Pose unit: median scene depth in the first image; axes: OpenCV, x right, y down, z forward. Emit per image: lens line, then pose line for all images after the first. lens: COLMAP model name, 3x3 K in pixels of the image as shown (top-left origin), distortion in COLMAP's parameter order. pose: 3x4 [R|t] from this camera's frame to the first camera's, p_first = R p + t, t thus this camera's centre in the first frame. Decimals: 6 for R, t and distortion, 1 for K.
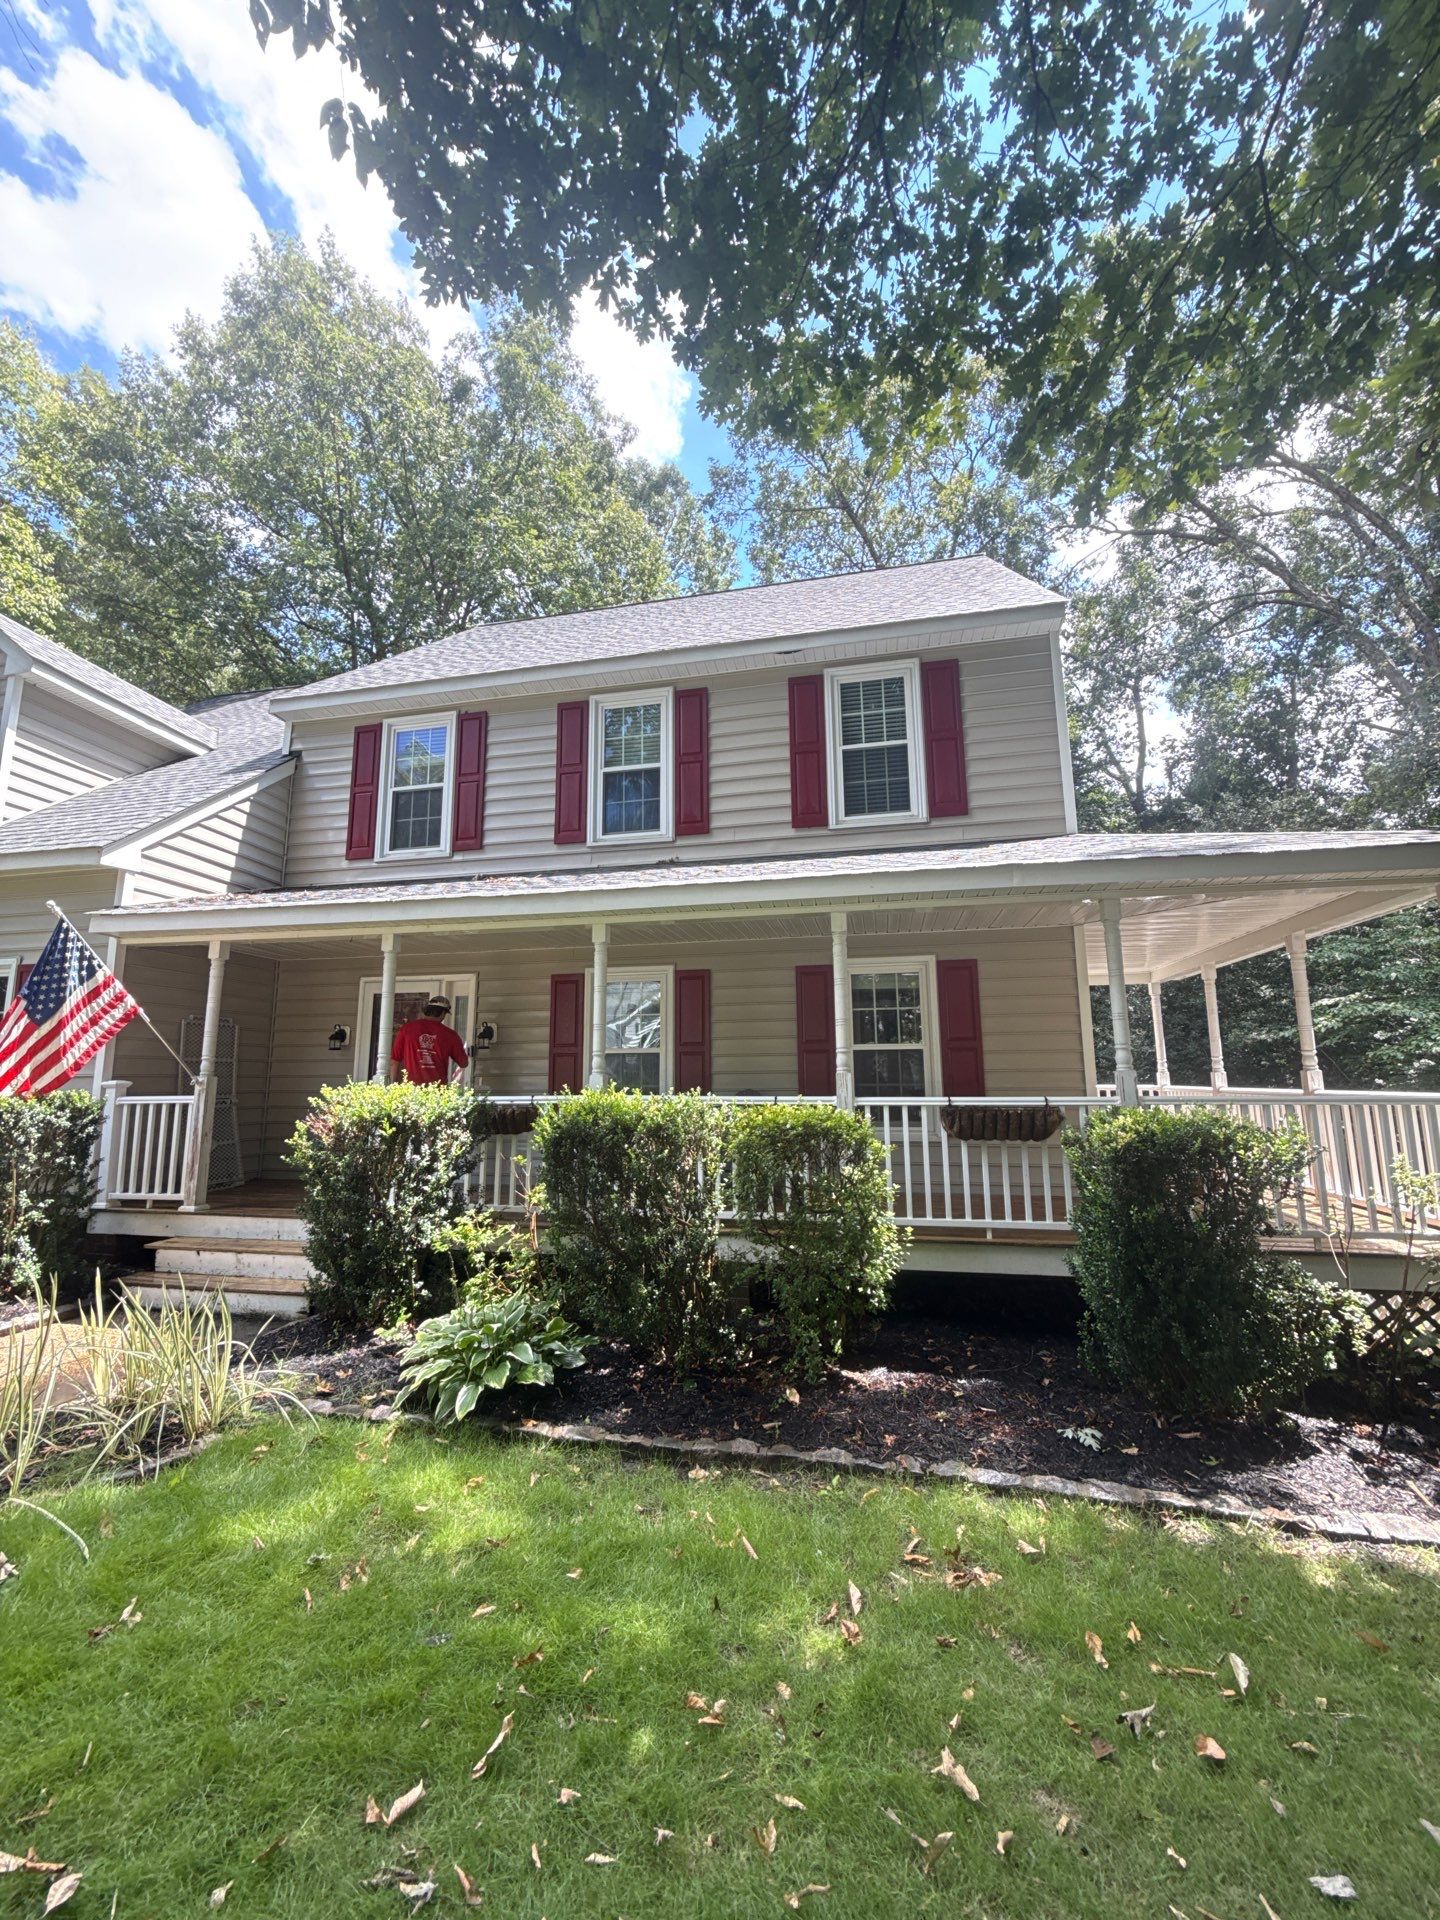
lens RADIAL K [[765.0, 0, 710.0], [0, 765.0, 958.0], [0, 0, 1]] dist [0.000073, 0.000465]
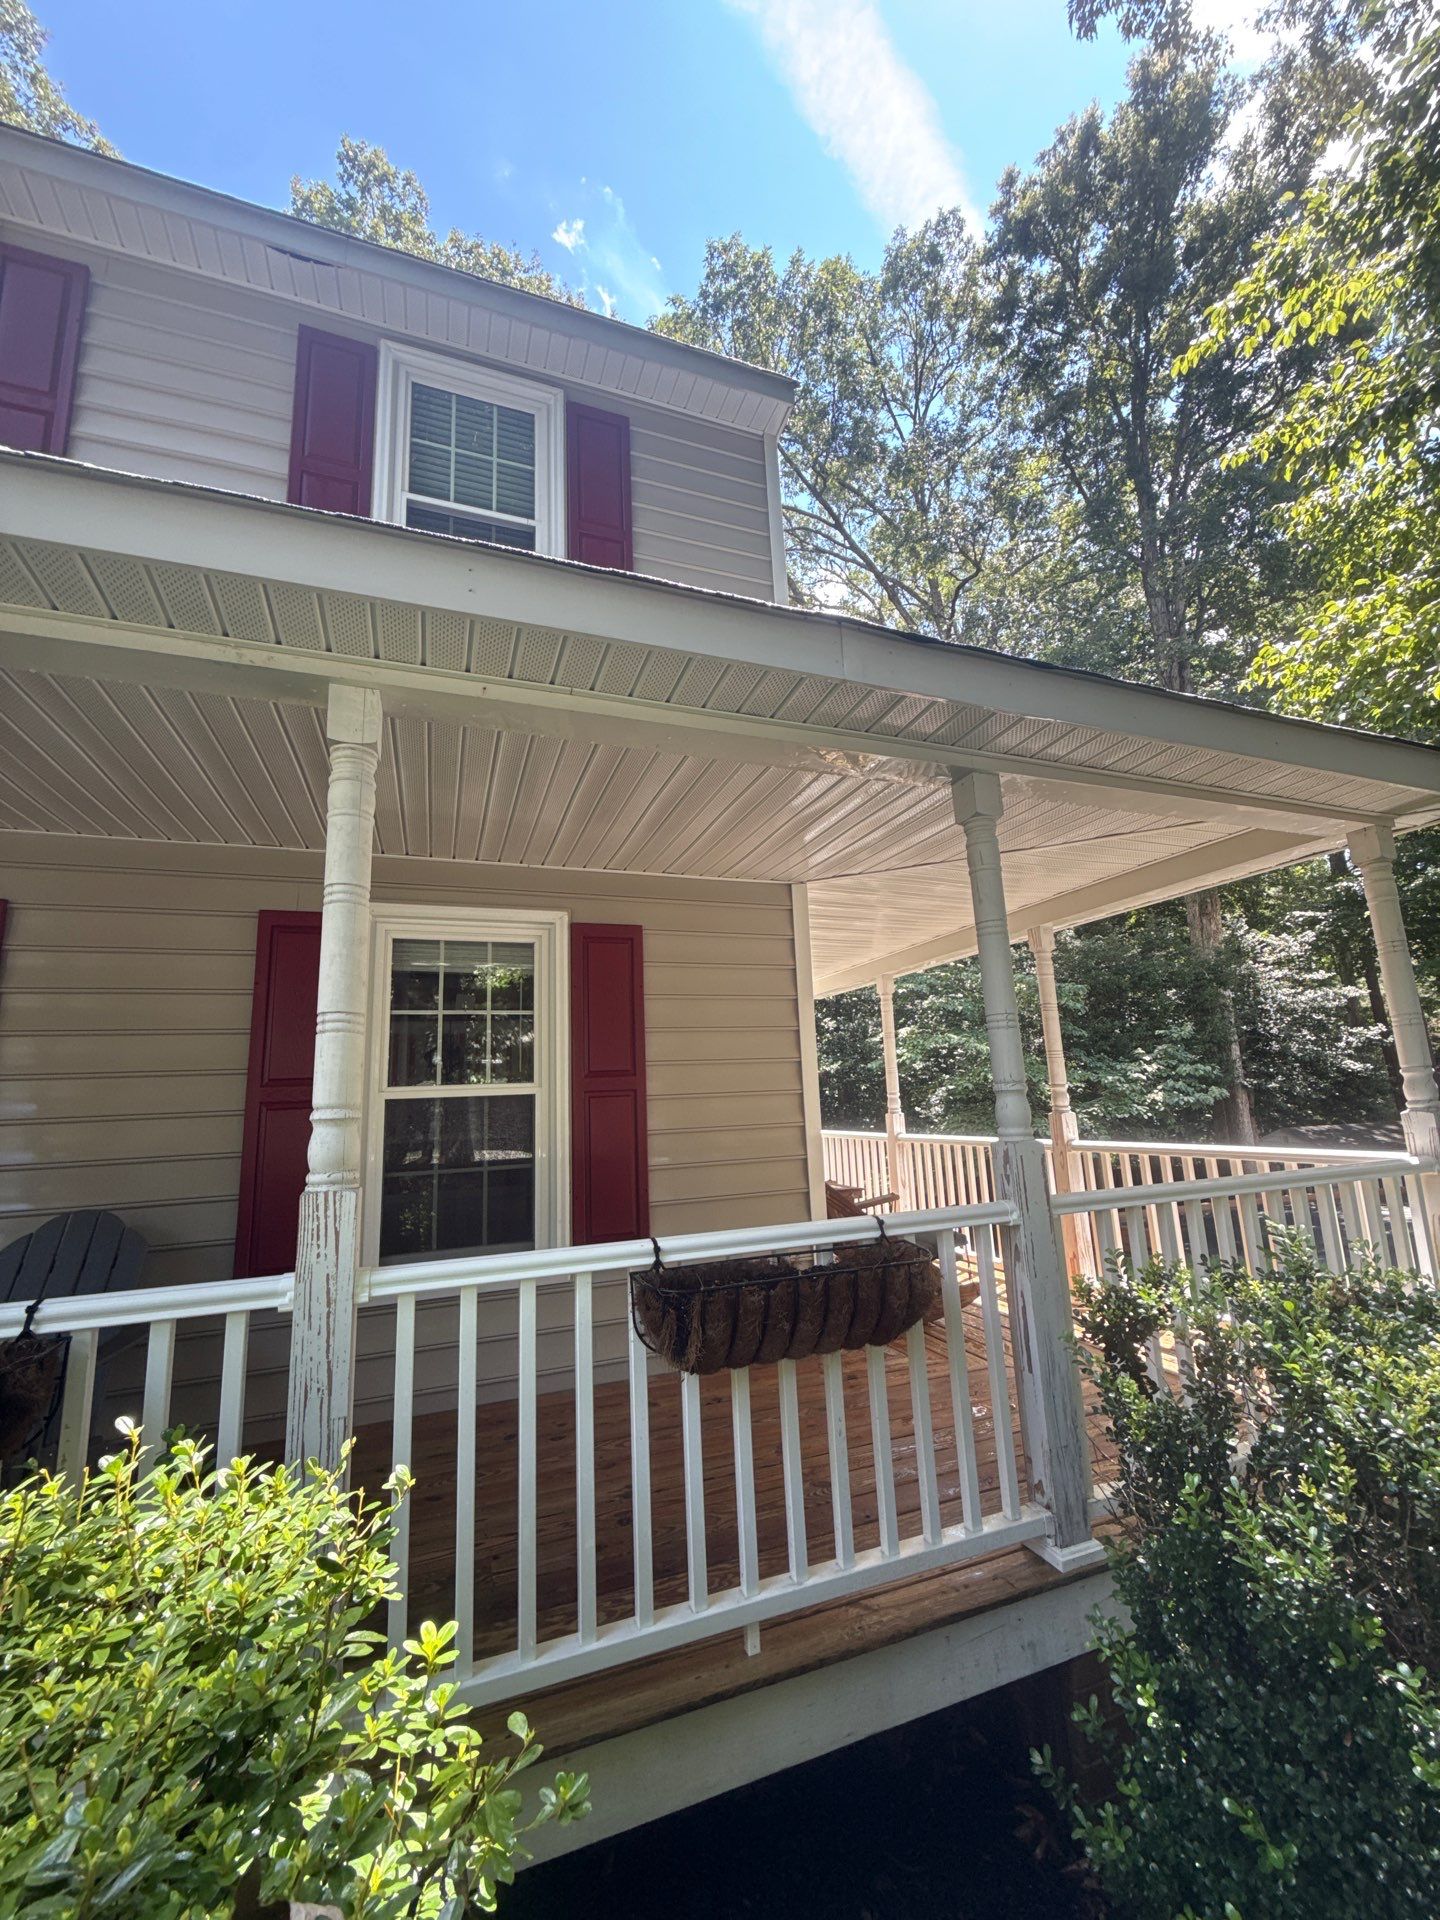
lens RADIAL K [[765.0, 0, 710.0], [0, 765.0, 958.0], [0, 0, 1]] dist [0.000073, 0.000465]
pose [[0.846866, 0.073531, 0.526698, 0.098157], [-0.045789, 0.996799, -0.065538, 0.054175], [-0.529831, 0.031385, 0.847522, 0.479568]]
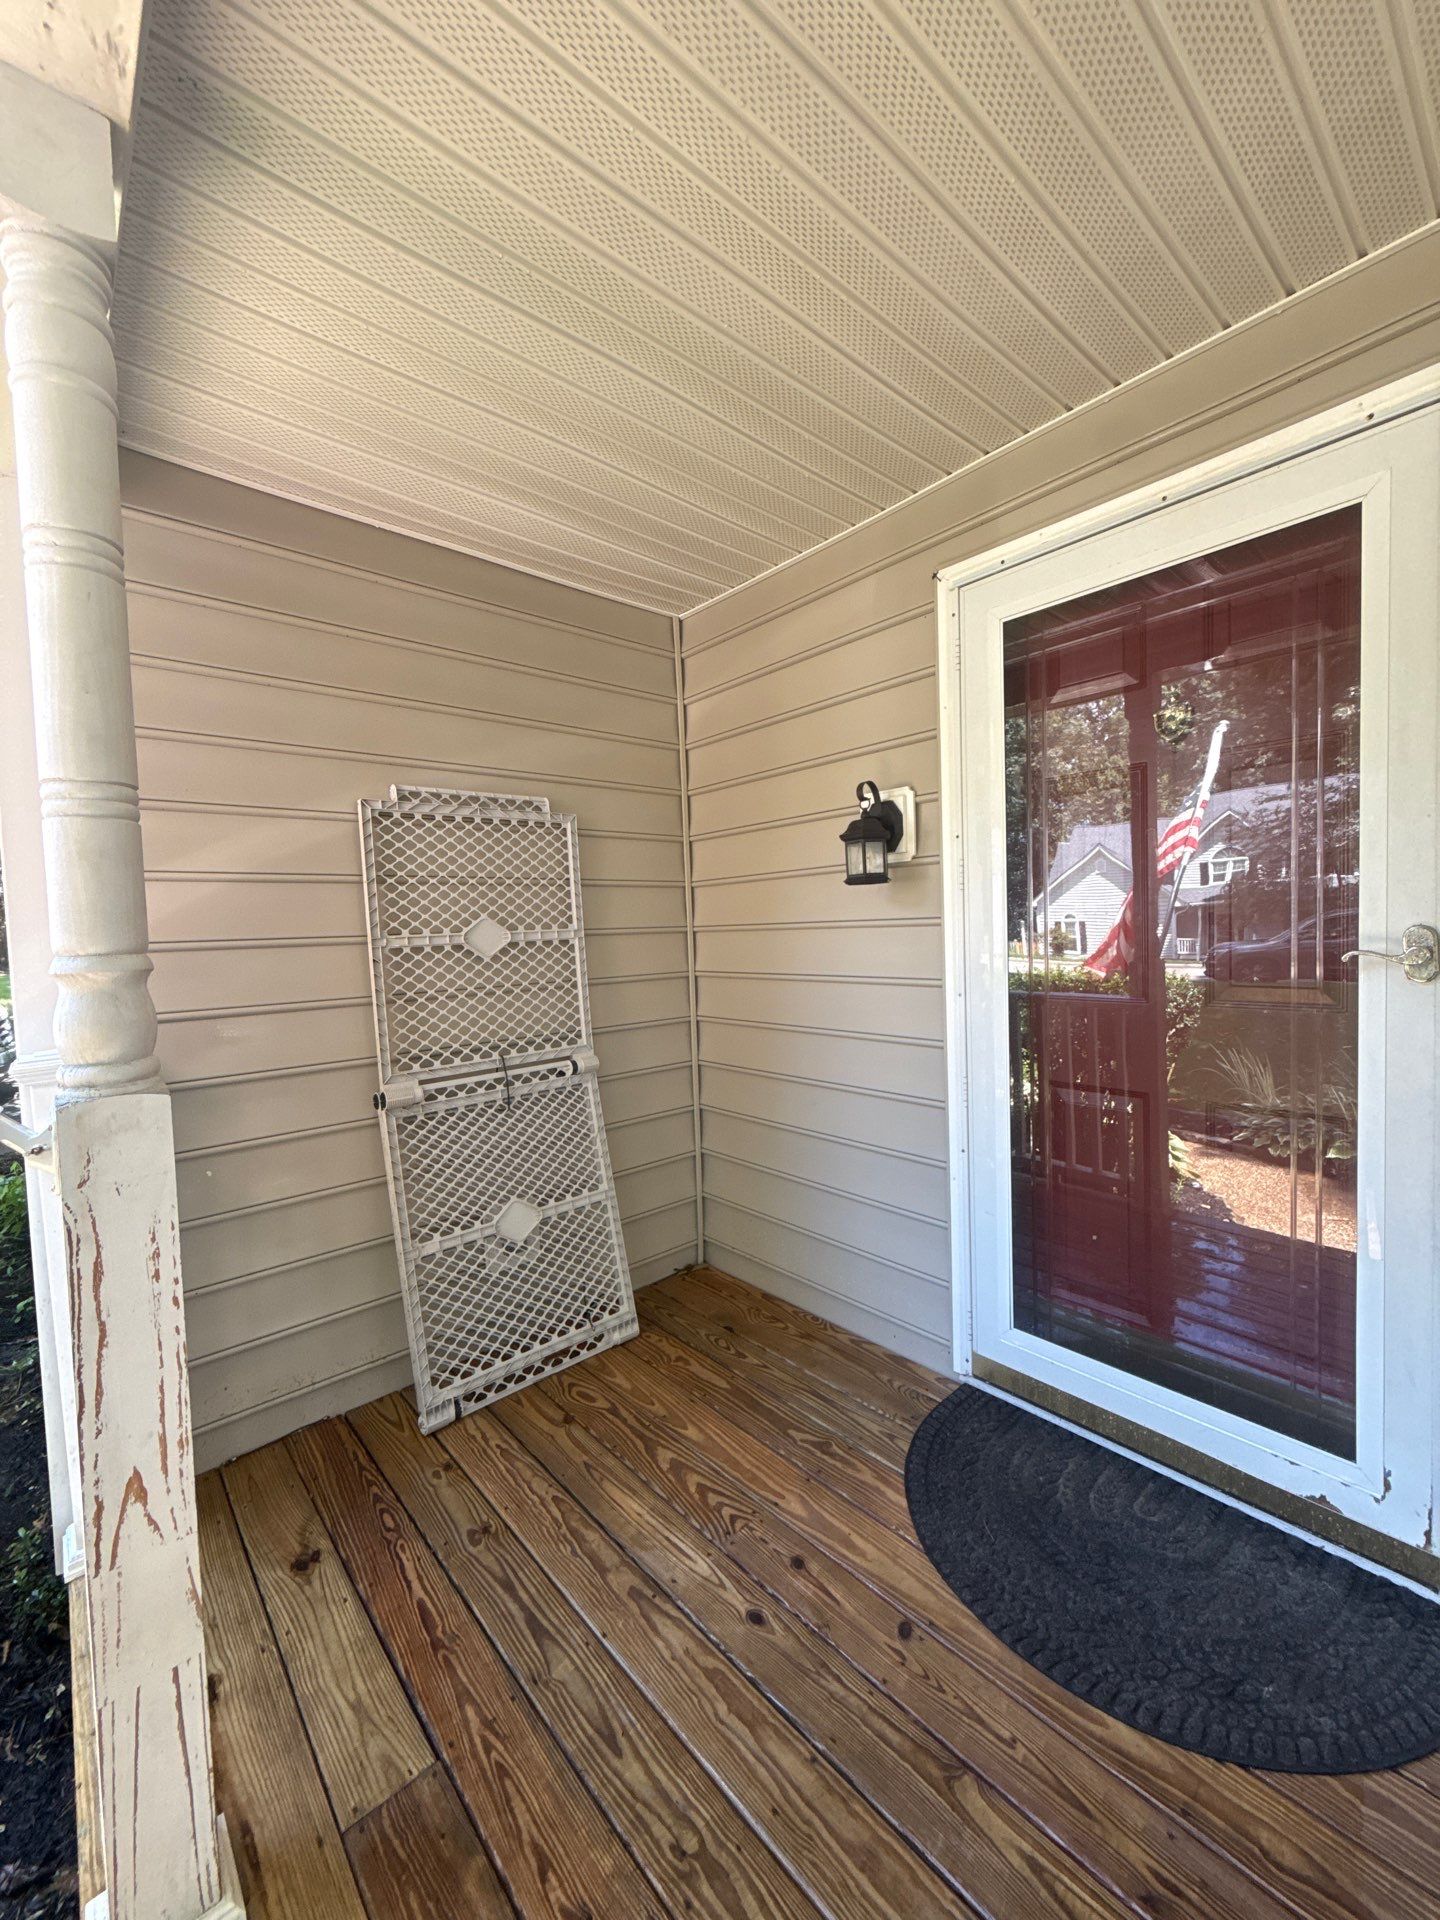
lens RADIAL K [[765.0, 0, 710.0], [0, 765.0, 958.0], [0, 0, 1]] dist [0.000073, 0.000465]
pose [[0.801250, 0.000615, -0.598330, -1.280733], [0.125540, 0.977567, 0.169121, 0.319474], [0.585011, -0.210622, 0.783199, 2.579716]]
